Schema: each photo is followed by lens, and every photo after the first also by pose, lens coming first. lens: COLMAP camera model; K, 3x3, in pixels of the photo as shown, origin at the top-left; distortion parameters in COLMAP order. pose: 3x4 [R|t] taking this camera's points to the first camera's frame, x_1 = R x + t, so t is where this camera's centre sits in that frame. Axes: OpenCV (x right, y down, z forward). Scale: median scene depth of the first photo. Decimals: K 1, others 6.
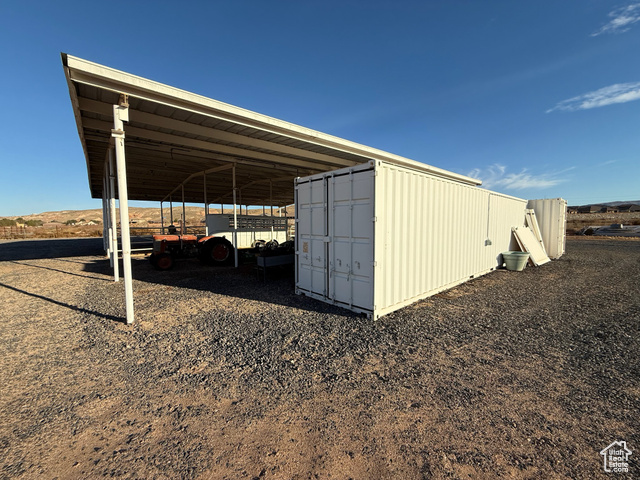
lens RADIAL K [[254.4, 0, 320.0], [0, 254.4, 240.0], [0, 0, 1]] dist [0.001952, 0.000052]
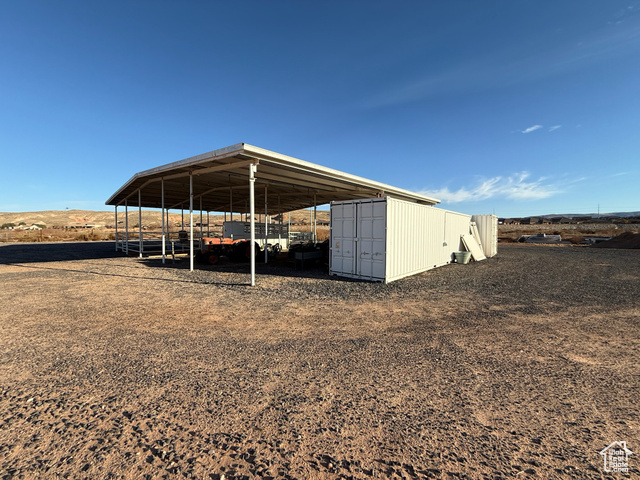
lens RADIAL K [[254.4, 0, 320.0], [0, 254.4, 240.0], [0, 0, 1]] dist [0.001952, 0.000052]
pose [[0.992597, 0.006825, 0.121265, -0.274263], [-0.003326, 0.999573, -0.029034, 0.033324], [-0.121411, 0.028416, 0.992195, -0.433508]]
